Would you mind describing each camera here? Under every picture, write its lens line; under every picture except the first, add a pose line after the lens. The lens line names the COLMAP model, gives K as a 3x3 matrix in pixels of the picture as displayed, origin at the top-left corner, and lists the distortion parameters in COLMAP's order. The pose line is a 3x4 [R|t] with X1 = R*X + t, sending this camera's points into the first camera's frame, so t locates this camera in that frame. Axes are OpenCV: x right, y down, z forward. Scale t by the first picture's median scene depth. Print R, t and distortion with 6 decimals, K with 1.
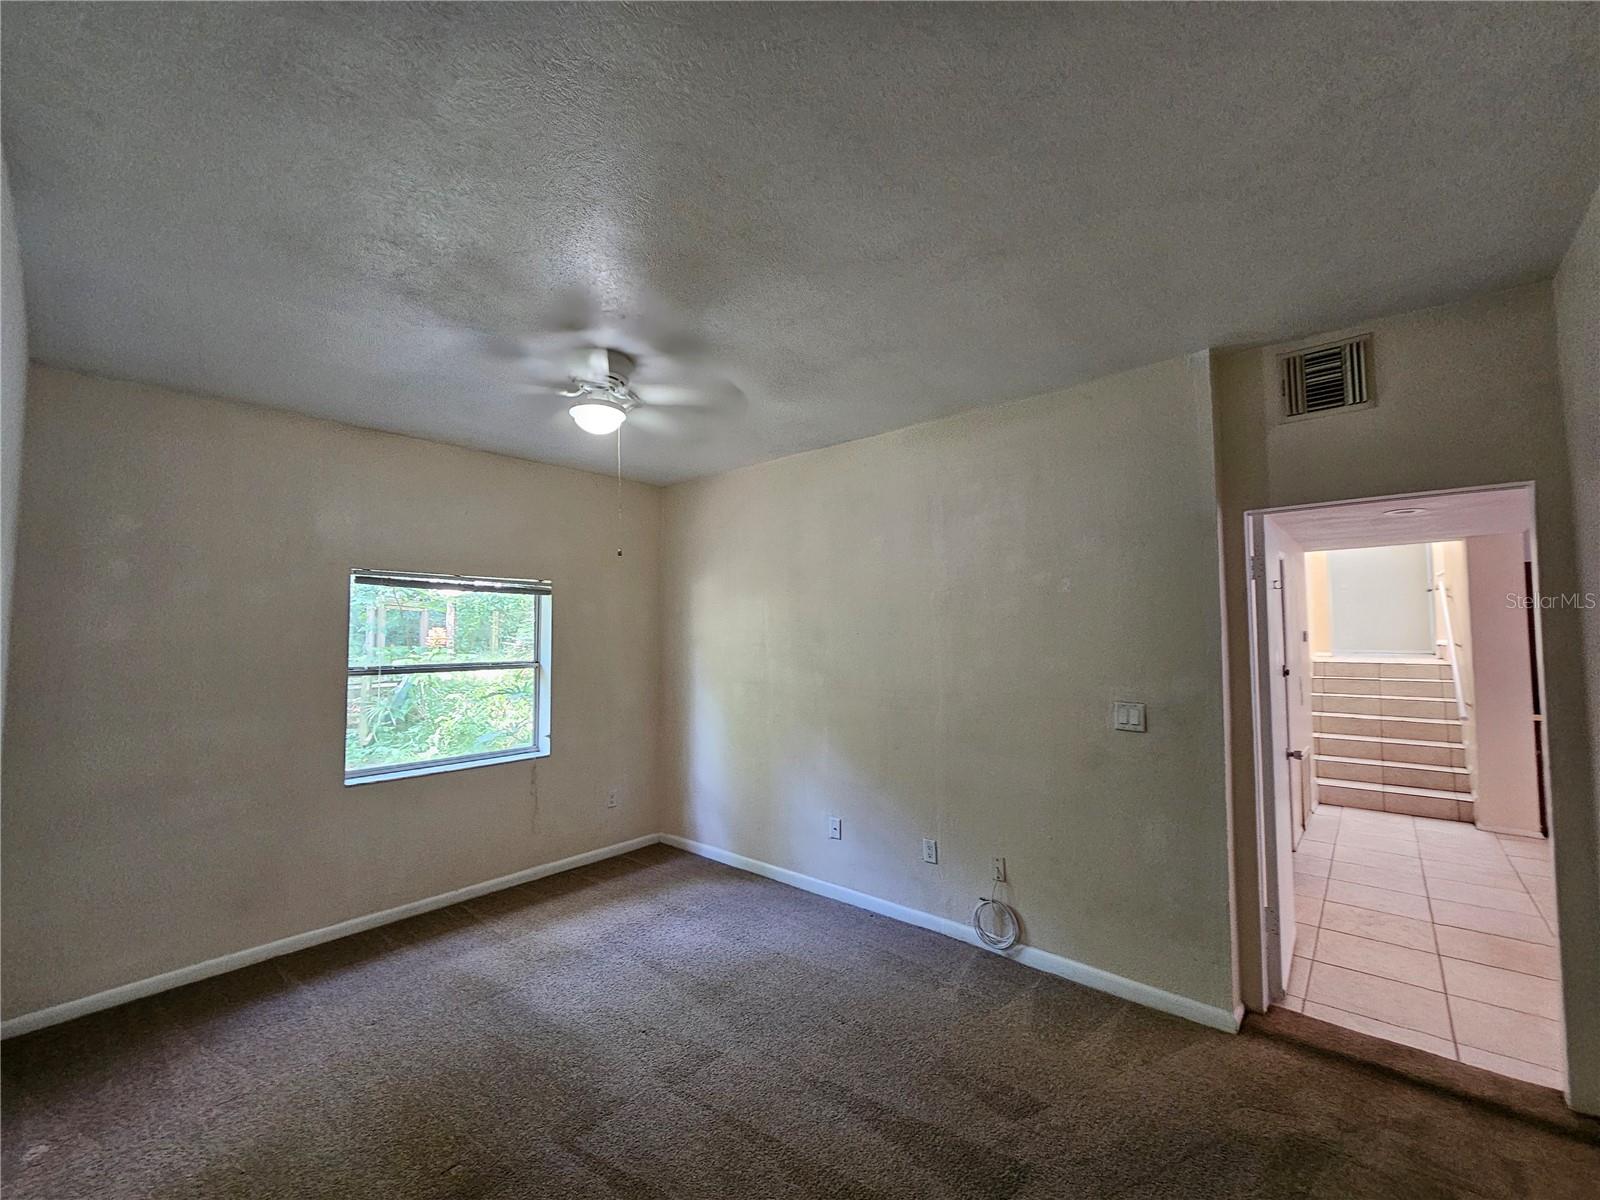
lens RADIAL K [[651.4, 0, 800.0], [0, 651.4, 600.0], [0, 0, 1]] dist [0.023234, 0.000025]
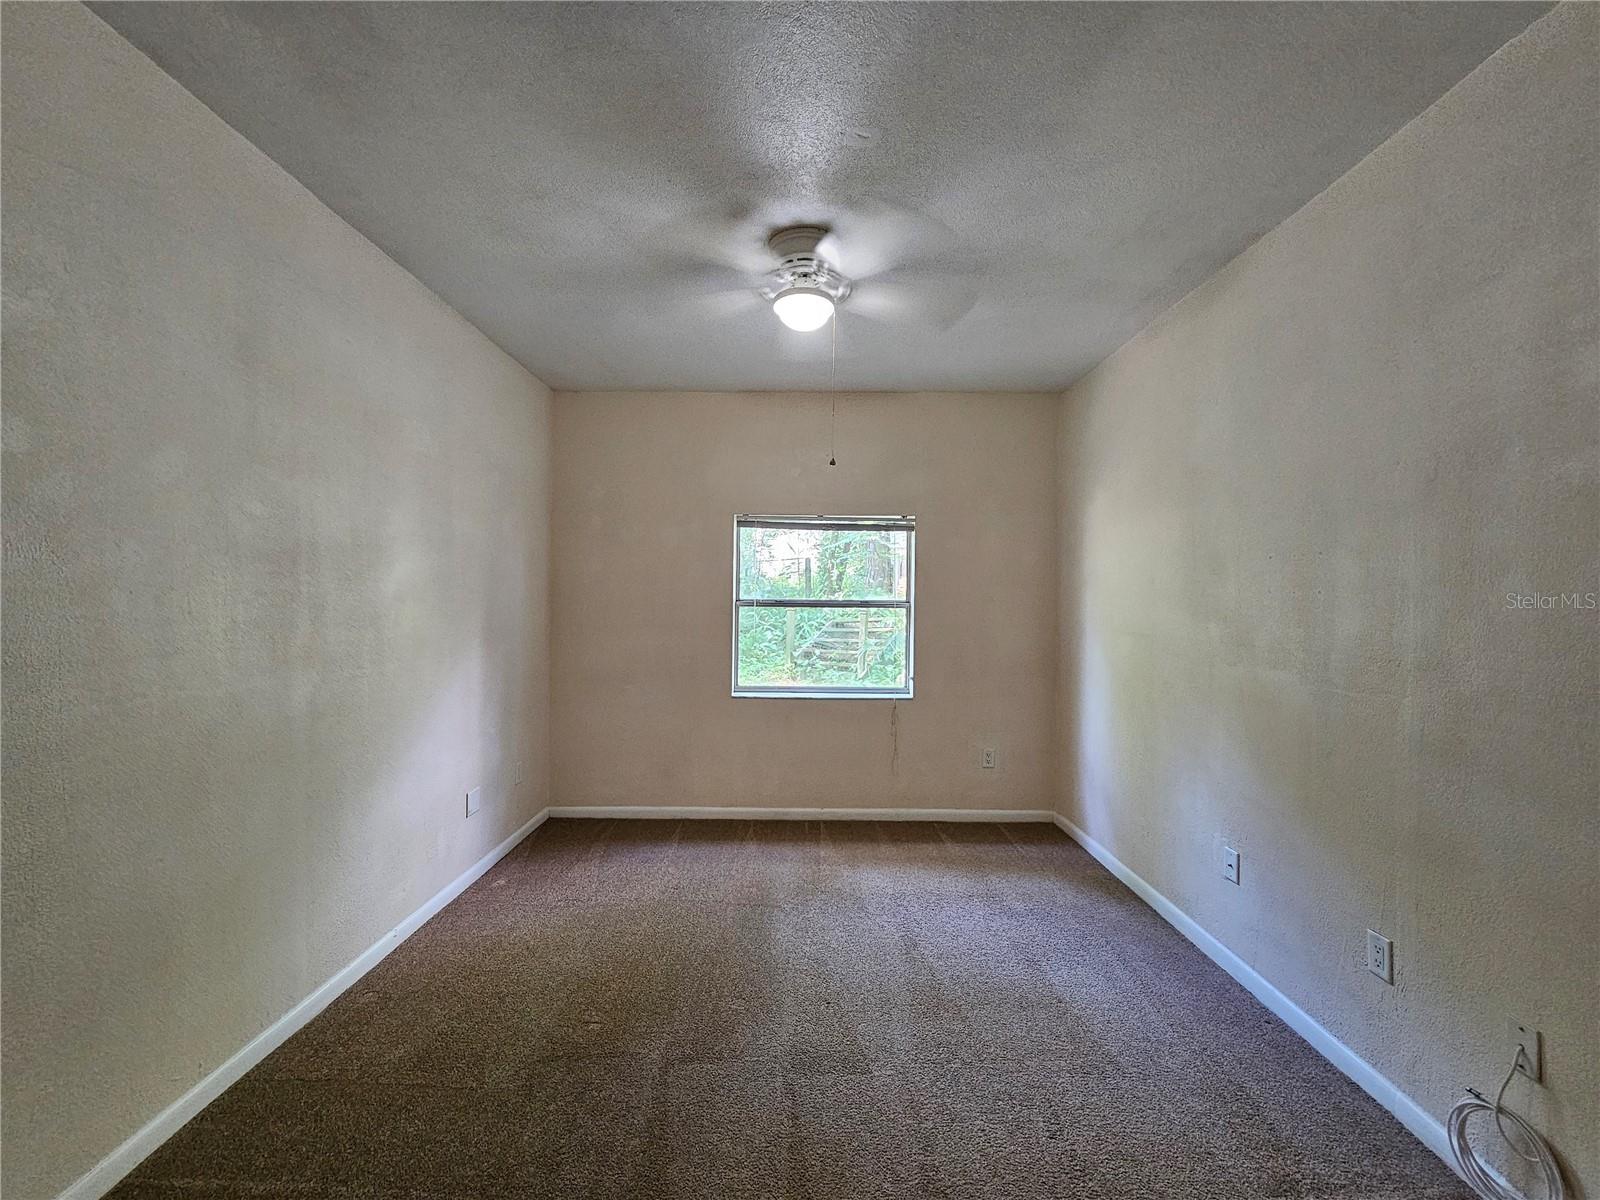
lens RADIAL K [[665.1, 0, 800.0], [0, 665.1, 600.0], [0, 0, 1]] dist [0.013071, -0.000126]
pose [[0.662389, 0.012816, -0.749051, 0.267094], [0.031319, 0.998506, 0.044779, 0.050561], [0.748505, -0.053121, 0.660998, 0.272955]]
